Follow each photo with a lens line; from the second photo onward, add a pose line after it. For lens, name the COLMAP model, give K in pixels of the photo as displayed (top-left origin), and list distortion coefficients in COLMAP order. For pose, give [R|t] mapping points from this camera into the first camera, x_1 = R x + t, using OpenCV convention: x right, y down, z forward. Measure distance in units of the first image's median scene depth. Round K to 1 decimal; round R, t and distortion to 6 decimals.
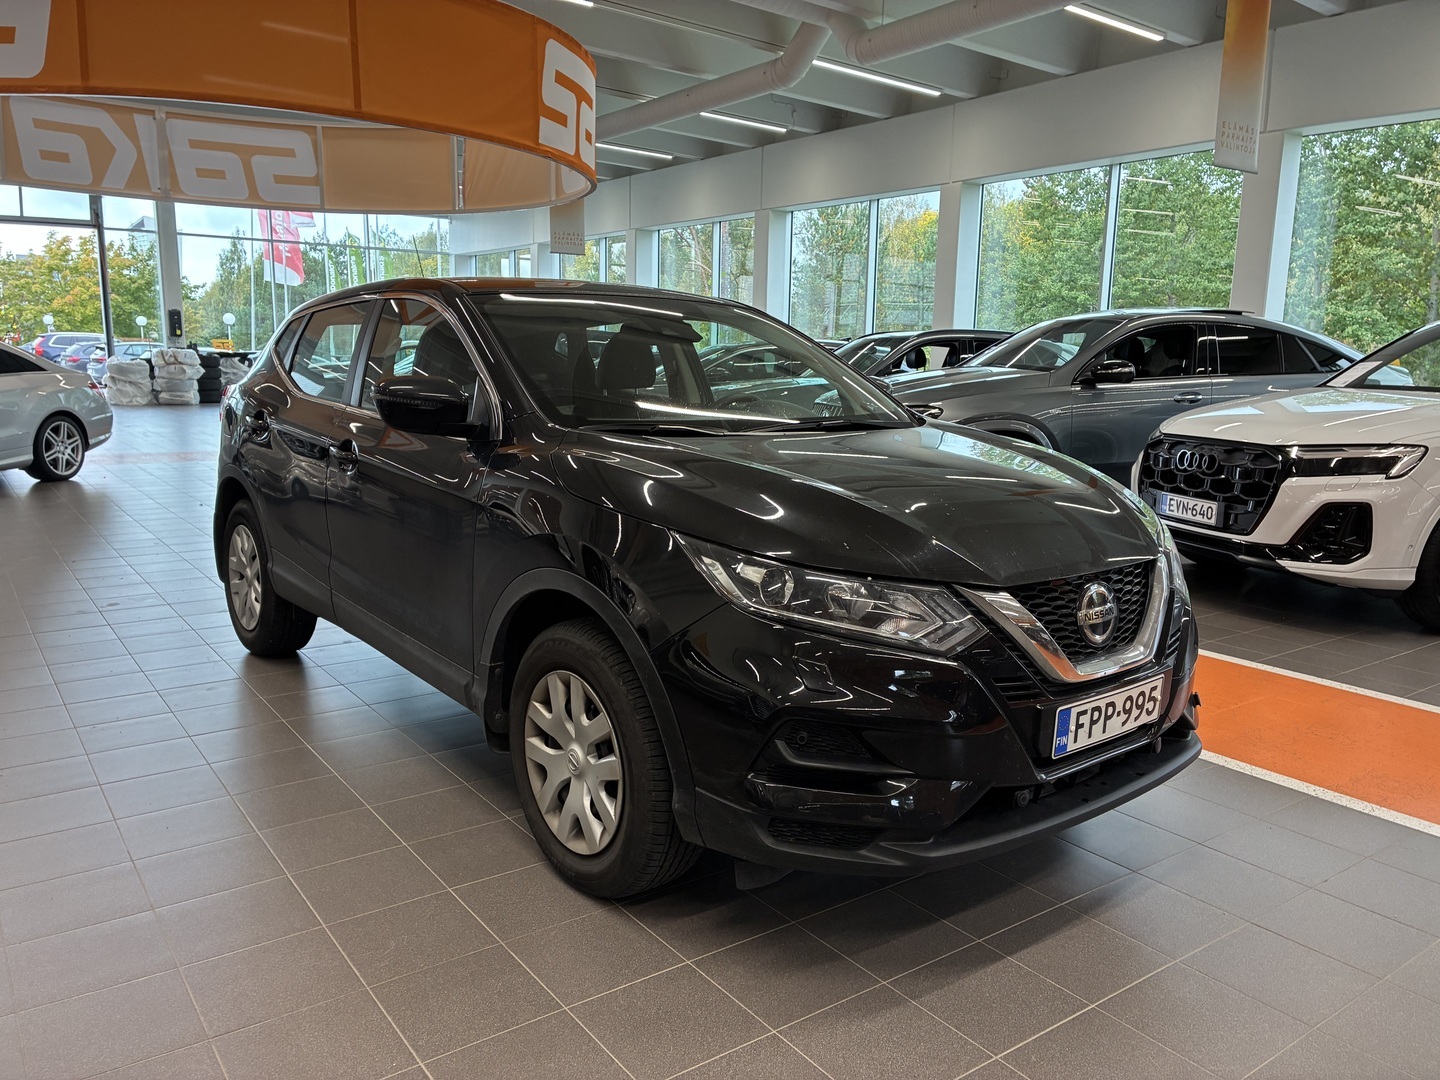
lens RADIAL K [[1094.2, 0, 726.3], [0, 1094.2, 546.8], [0, 0, 1]] dist [0.030467, -0.038443]
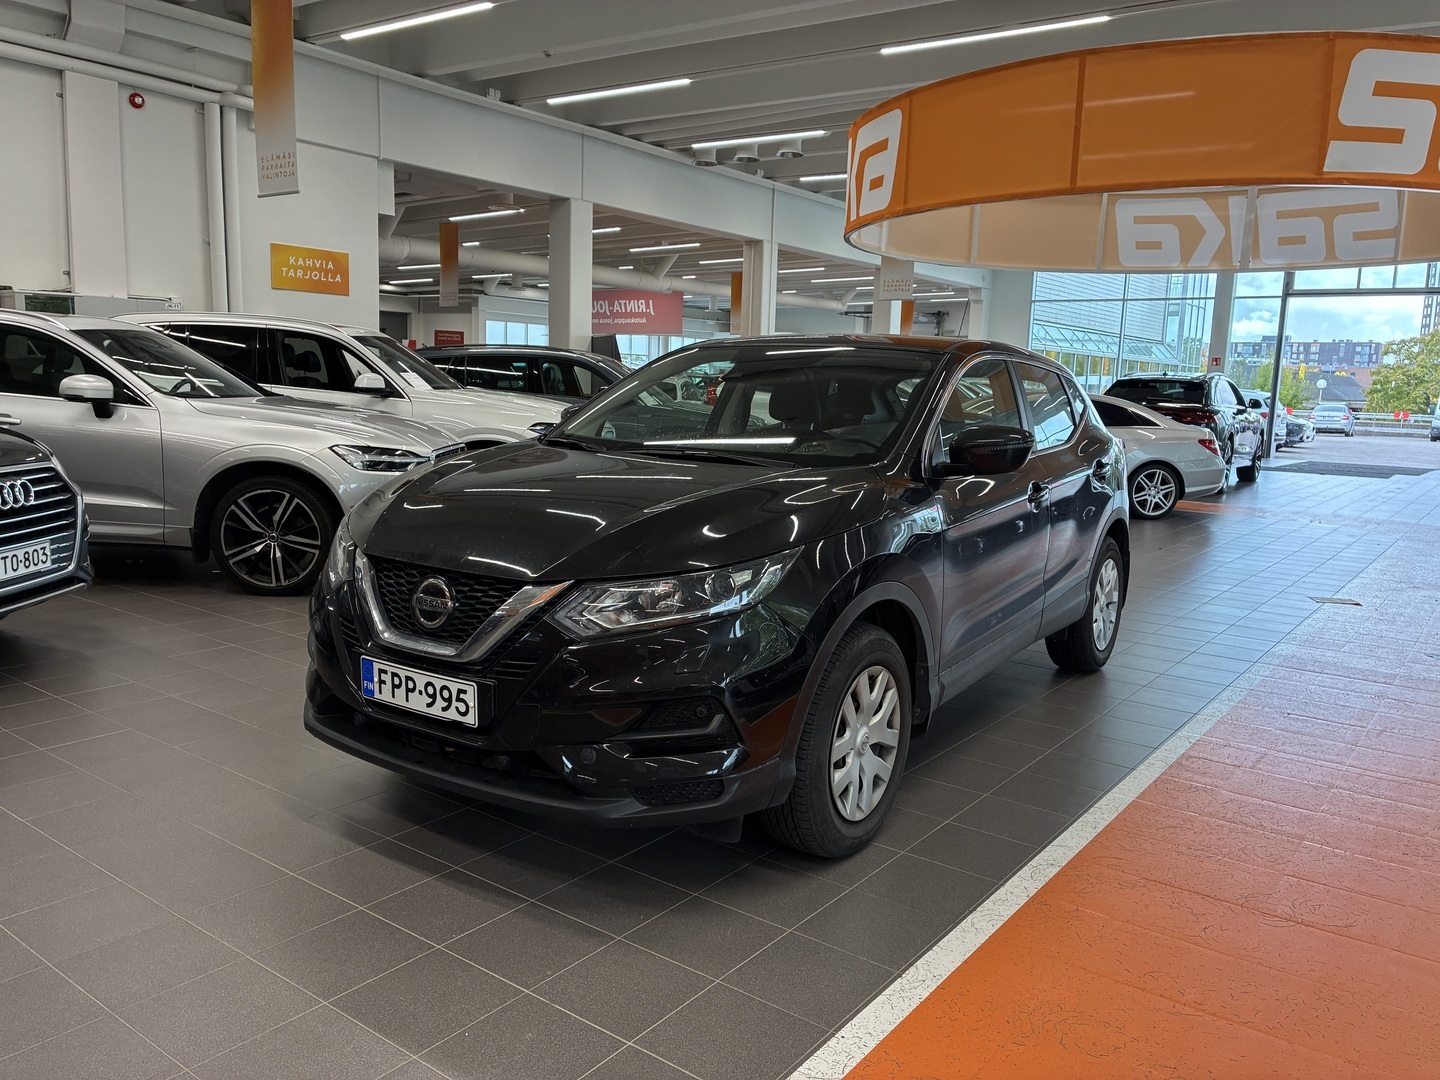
lens RADIAL K [[1094.2, 0, 724.4], [0, 1094.2, 536.8], [0, 0, 1]] dist [0.030467, -0.038443]
pose [[0.299313, 0.126913, -0.945677, 1.458628], [-0.195807, 0.978191, 0.069302, -0.142149], [0.933848, 0.164428, 0.317635, 0.875818]]
